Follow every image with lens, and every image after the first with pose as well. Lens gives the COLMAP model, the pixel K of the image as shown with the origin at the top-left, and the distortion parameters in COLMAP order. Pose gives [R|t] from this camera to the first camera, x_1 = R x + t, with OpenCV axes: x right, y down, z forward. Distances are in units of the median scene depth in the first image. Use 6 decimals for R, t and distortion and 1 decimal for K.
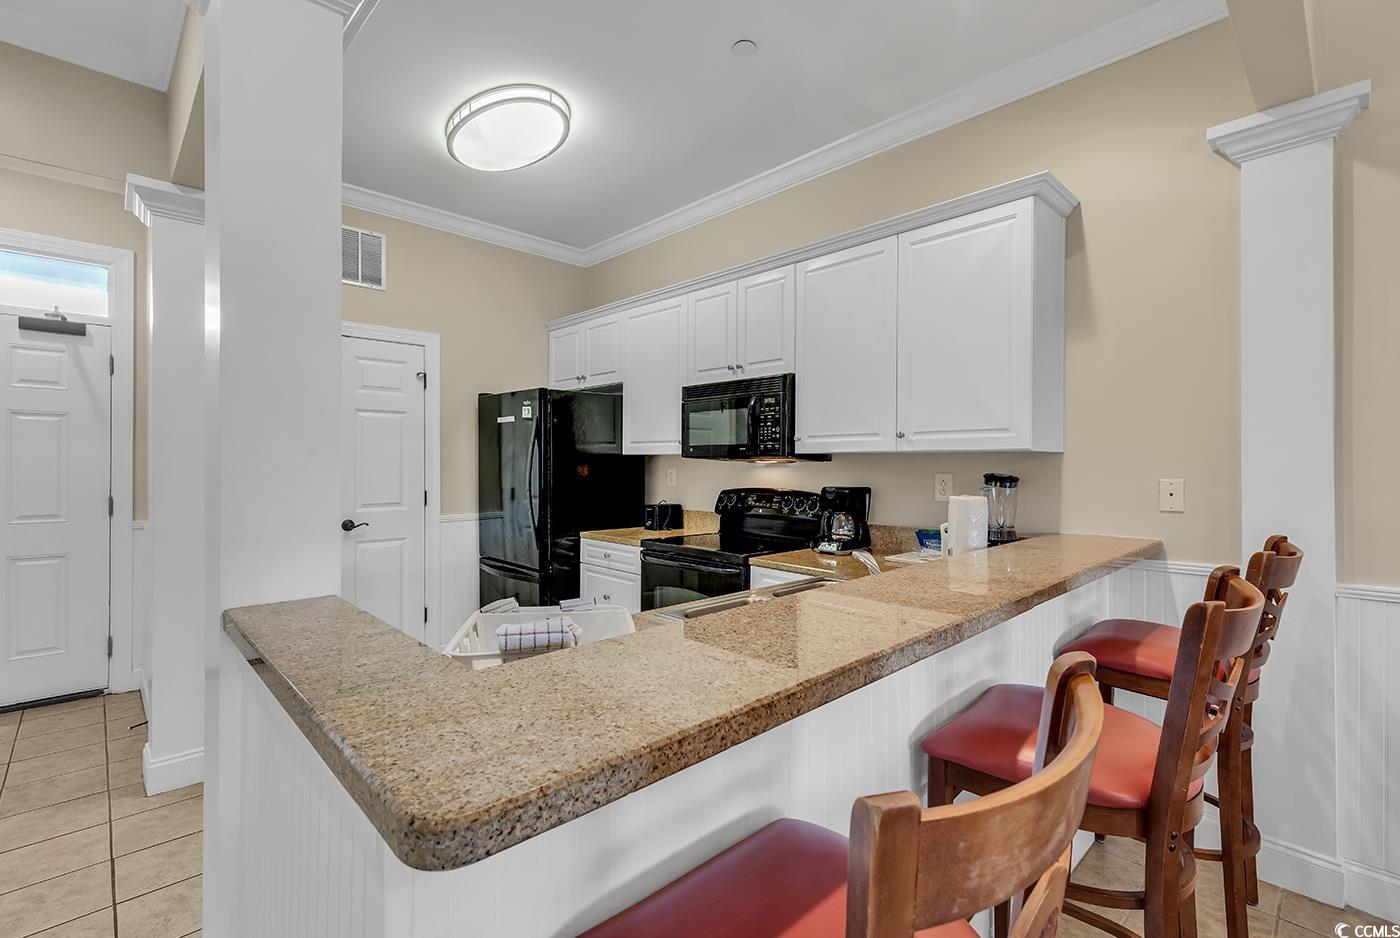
lens RADIAL K [[639.5, 0, 709.7], [0, 639.5, 465.0], [0, 0, 1]] dist [0.010812, 0.000278]
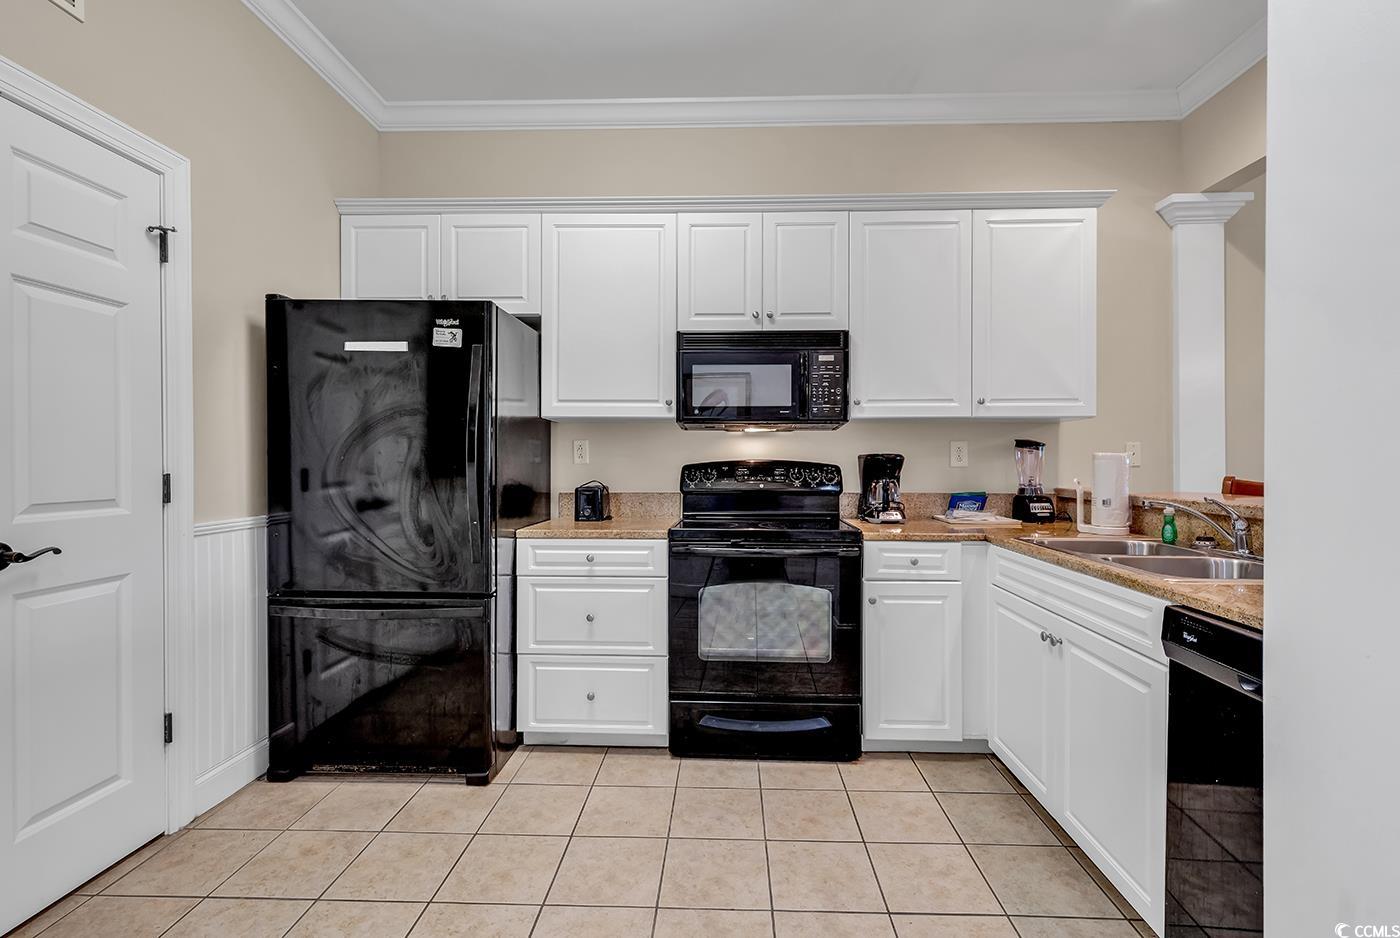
lens RADIAL K [[639.5, 0, 717.0], [0, 639.5, 464.5], [0, 0, 1]] dist [0.010812, 0.000278]
pose [[0.716023, -0.006416, 0.698047, -0.573355], [0.003129, 0.999977, 0.005981, 0.037491], [-0.698069, -0.002099, 0.716027, 0.420656]]
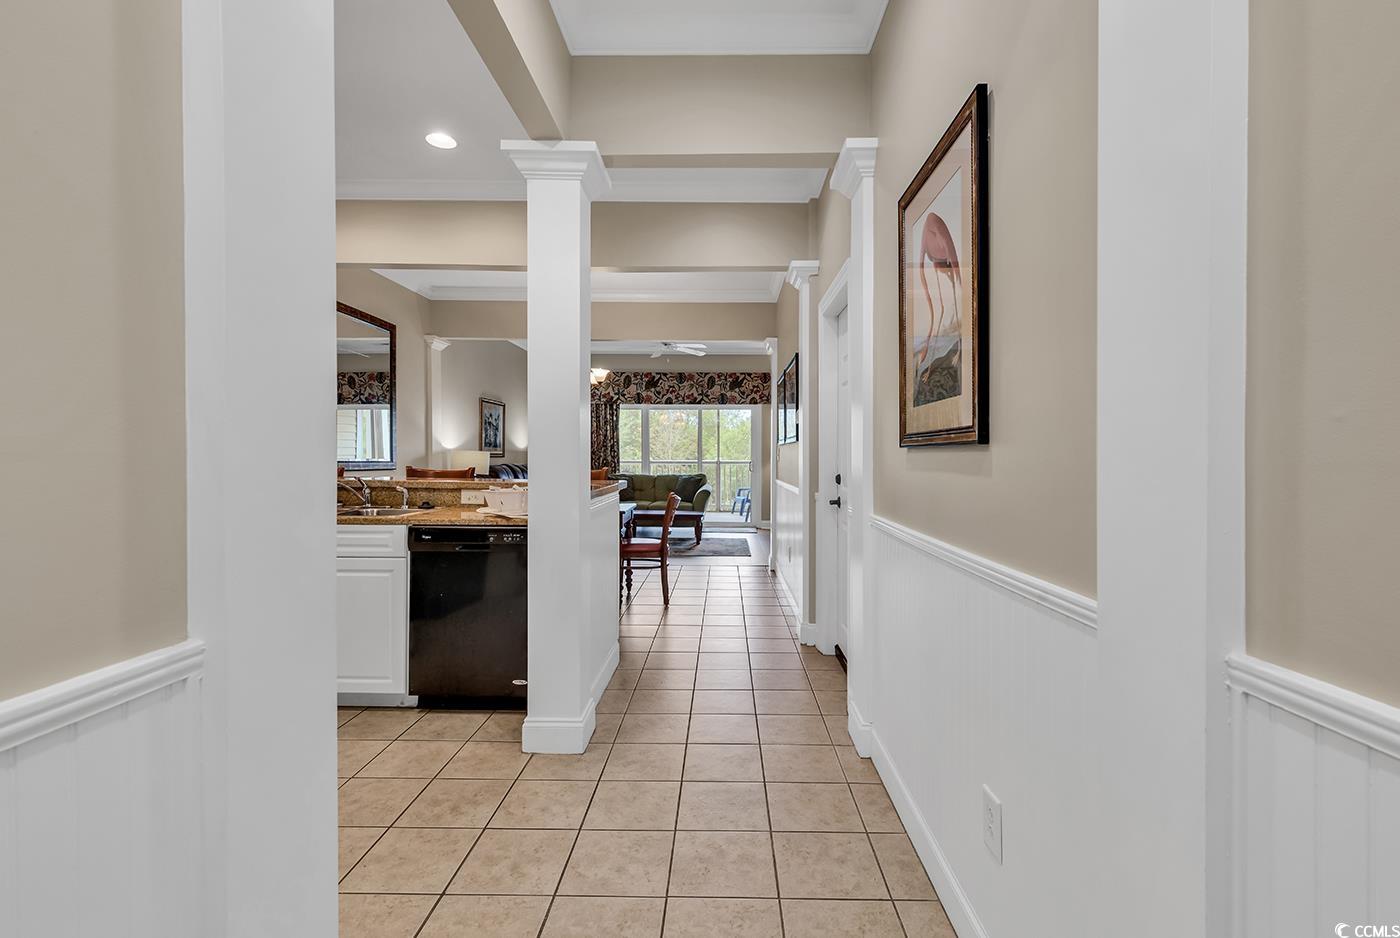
lens RADIAL K [[639.5, 0, 699.9], [0, 639.5, 475.7], [0, 0, 1]] dist [0.010812, 0.000278]
pose [[-0.690753, -0.029446, 0.722491, -0.948871], [-0.006910, 0.999394, 0.034125, 0.032718], [-0.723057, 0.018579, -0.690538, 0.812976]]
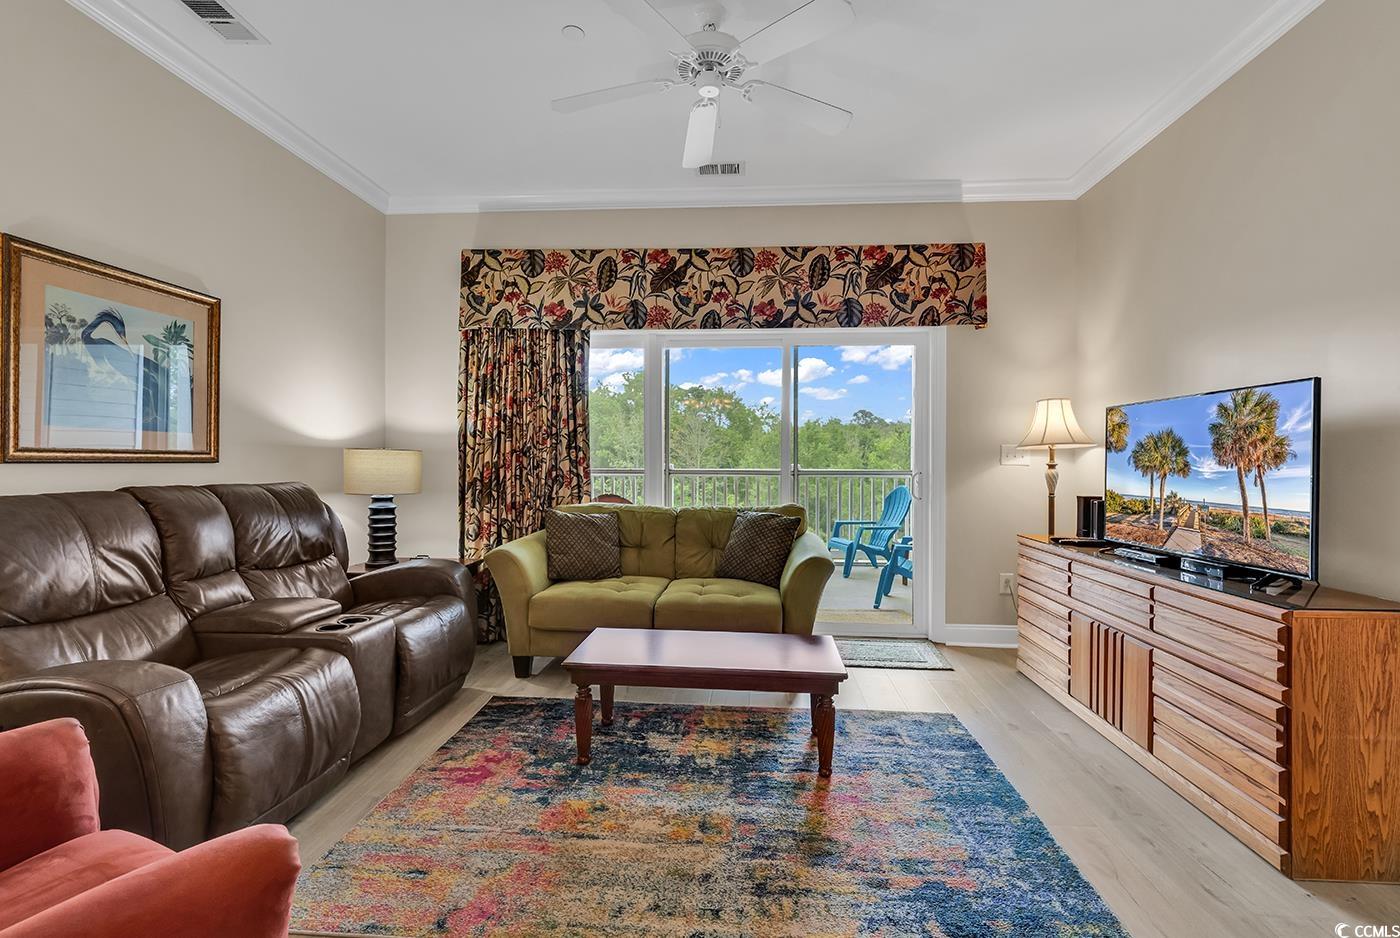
lens RADIAL K [[639.5, 0, 699.7], [0, 639.5, 473.1], [0, 0, 1]] dist [0.010812, 0.000278]
pose [[-0.658386, -0.019542, 0.752427, 0.406422], [-0.006886, 0.999777, 0.019940, 0.043720], [-0.752649, 0.007947, -0.658374, -0.328202]]
